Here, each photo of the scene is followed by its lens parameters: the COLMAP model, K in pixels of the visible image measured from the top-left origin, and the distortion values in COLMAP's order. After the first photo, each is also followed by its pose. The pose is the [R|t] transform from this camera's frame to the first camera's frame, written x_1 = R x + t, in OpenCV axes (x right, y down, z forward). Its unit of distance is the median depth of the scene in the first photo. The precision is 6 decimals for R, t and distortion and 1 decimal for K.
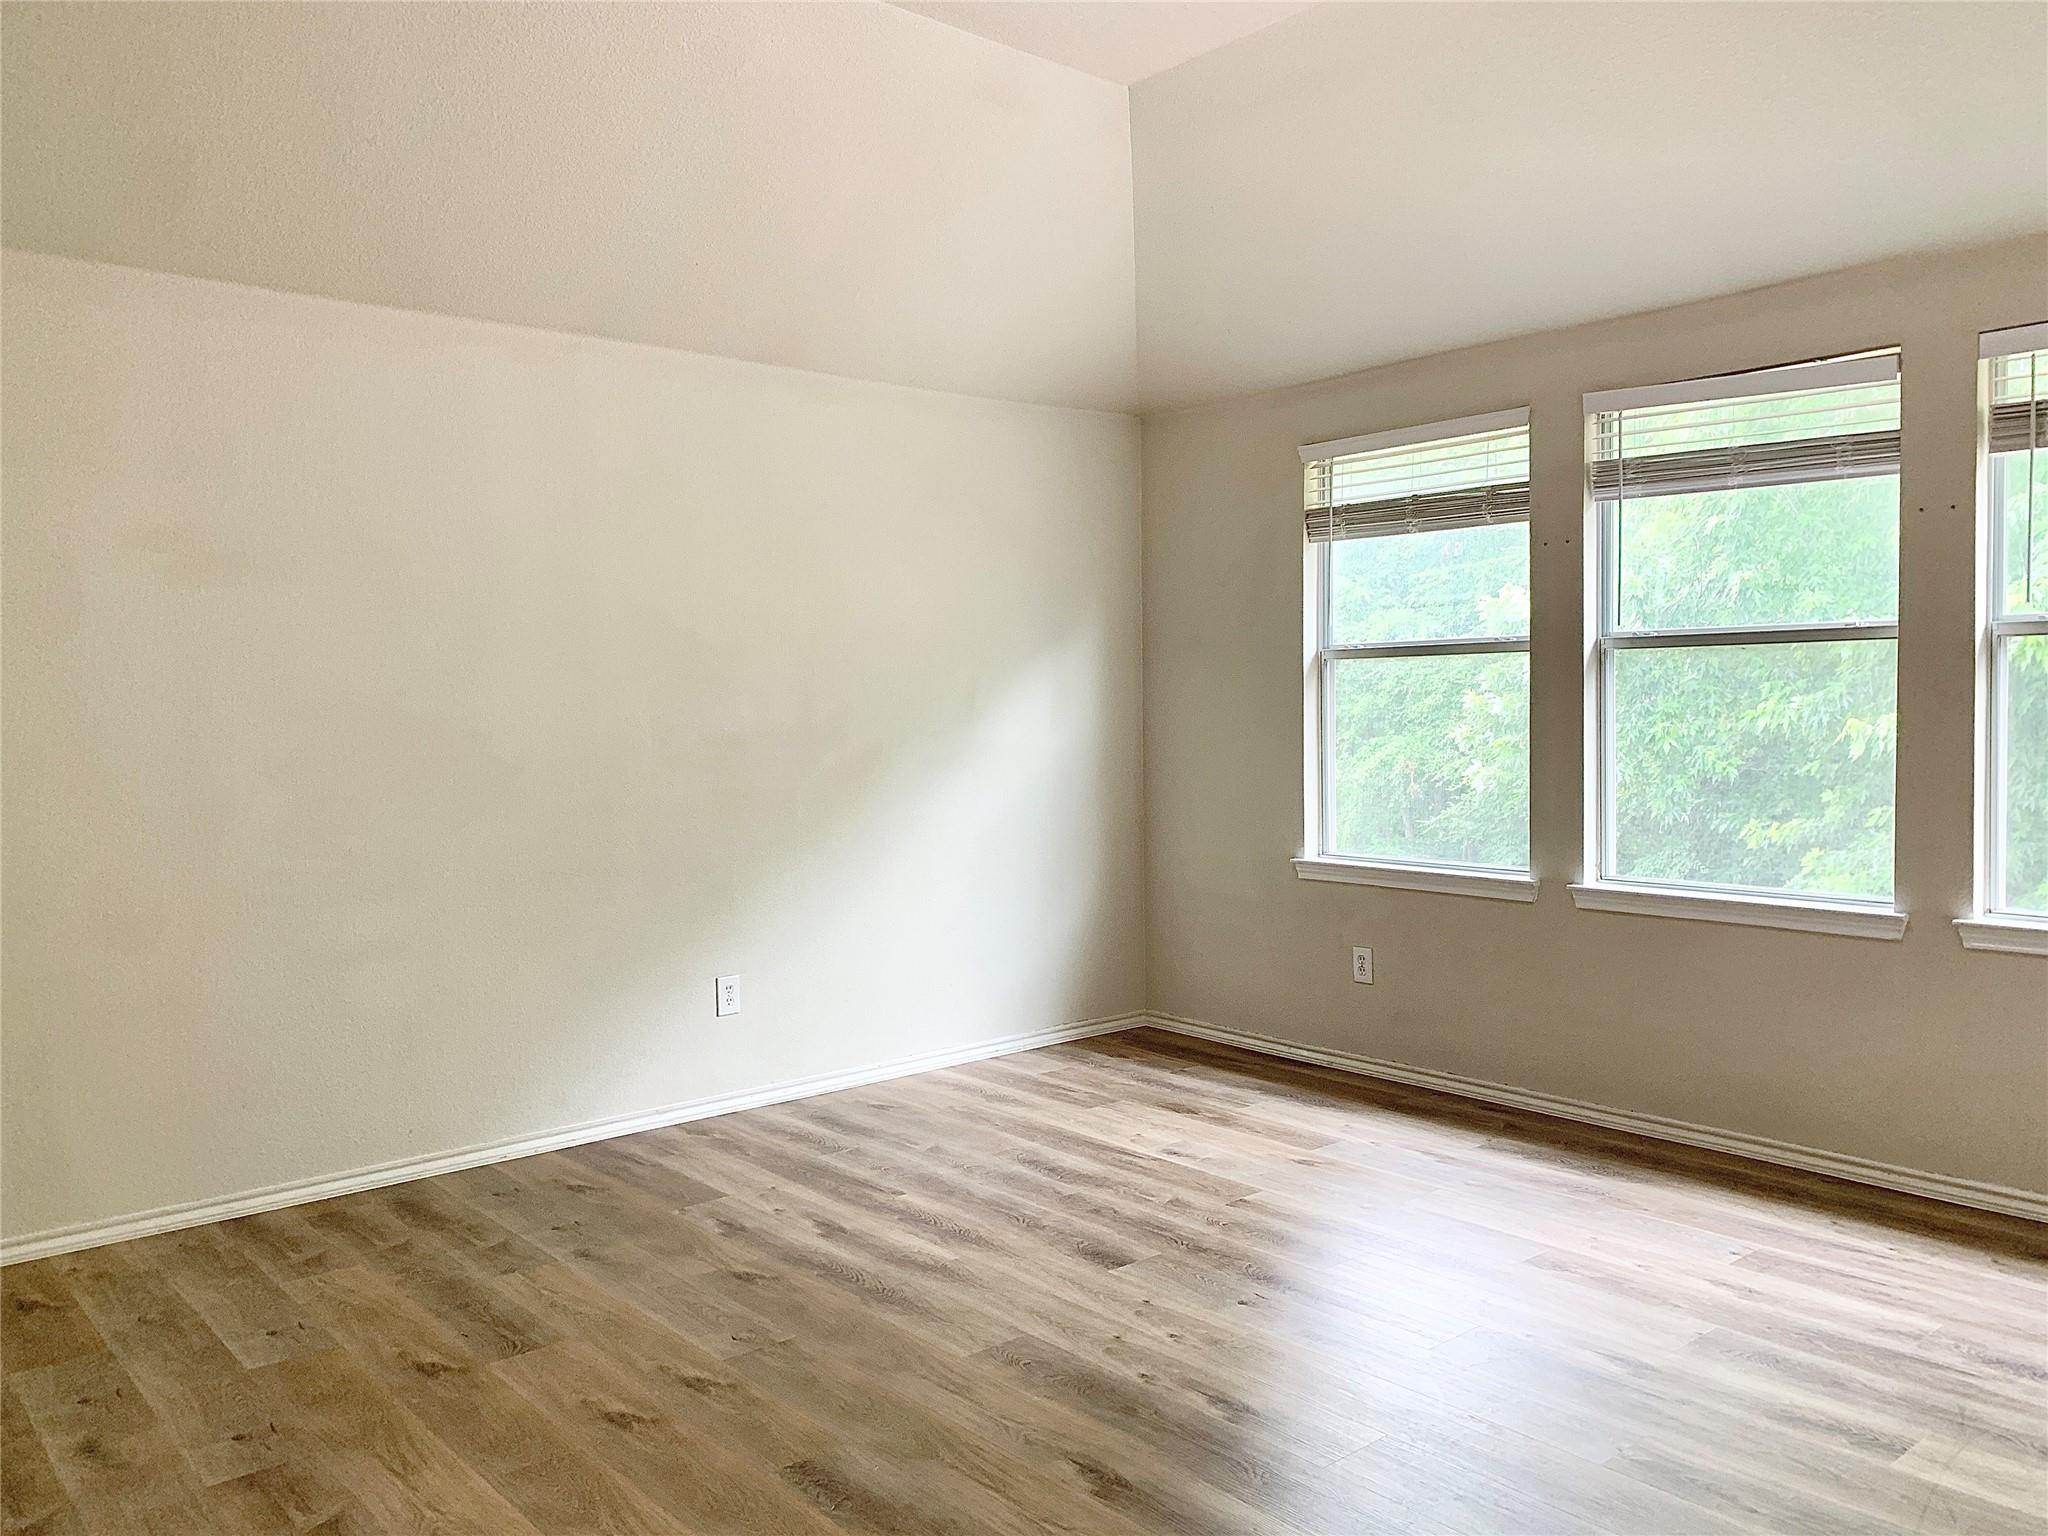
lens RADIAL K [[1588.6, 0, 1024.0], [0, 1588.6, 768.0], [0, 0, 1]] dist [0.084874, -0.093382]
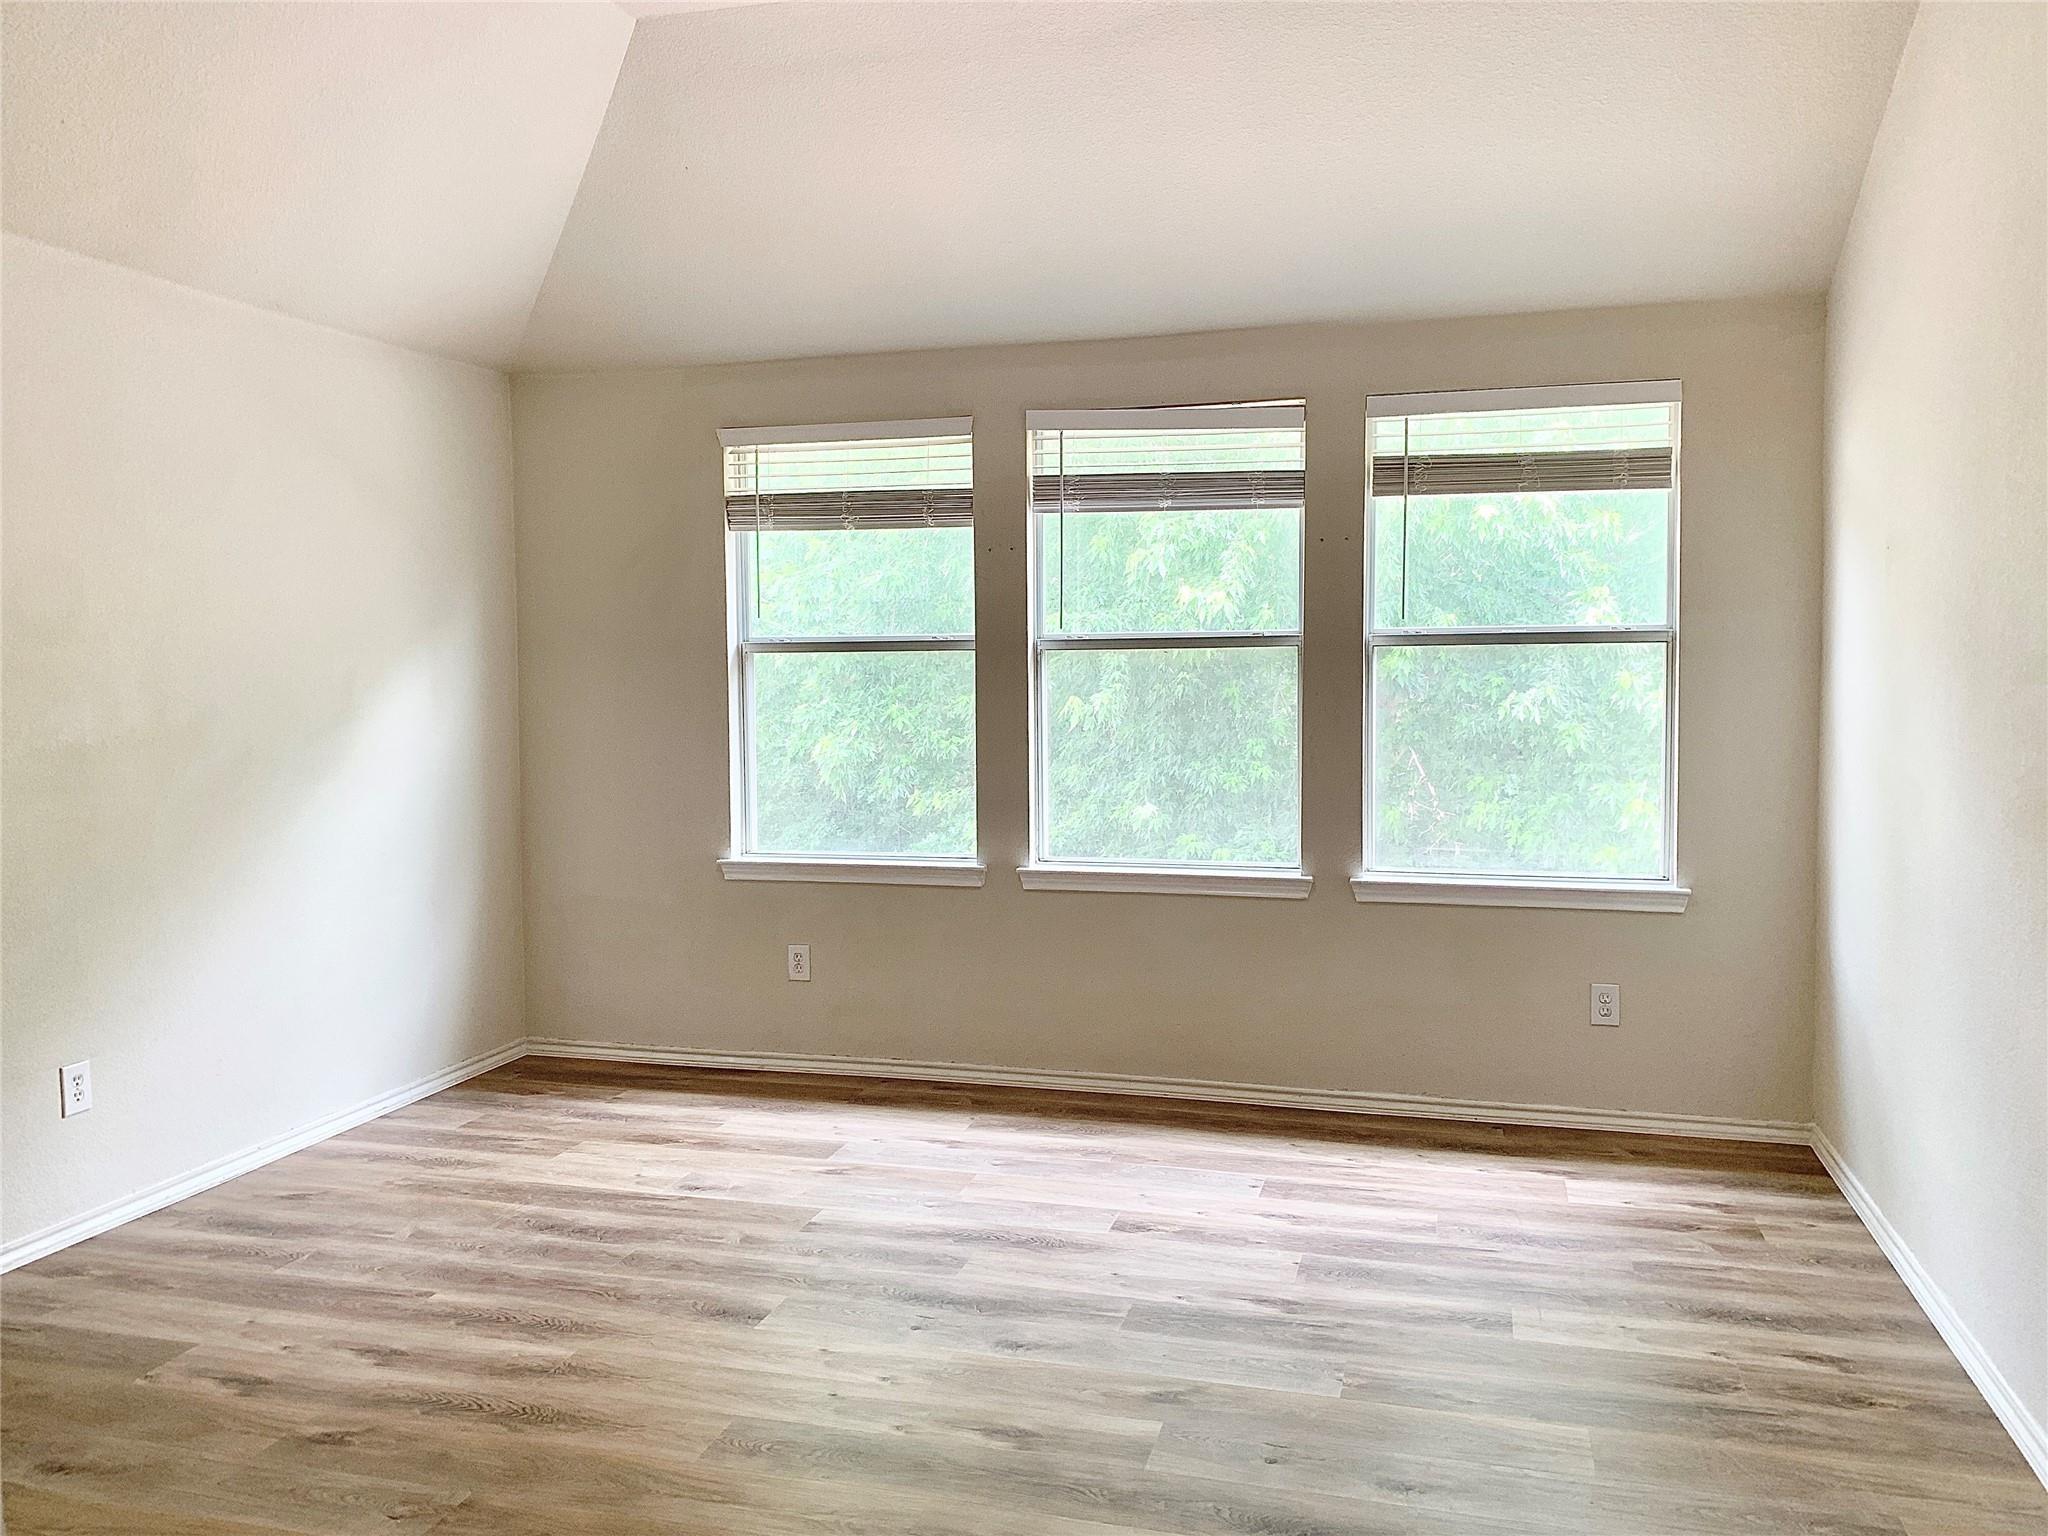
lens RADIAL K [[1608.0, 0, 1022.4], [0, 1608.0, 736.1], [0, 0, 1]] dist [0.062388, -0.050270]
pose [[0.839597, -0.021799, 0.542772, -0.252700], [0.024094, 0.999706, 0.002880, -0.019716], [-0.542675, 0.010659, 0.839875, 0.103518]]
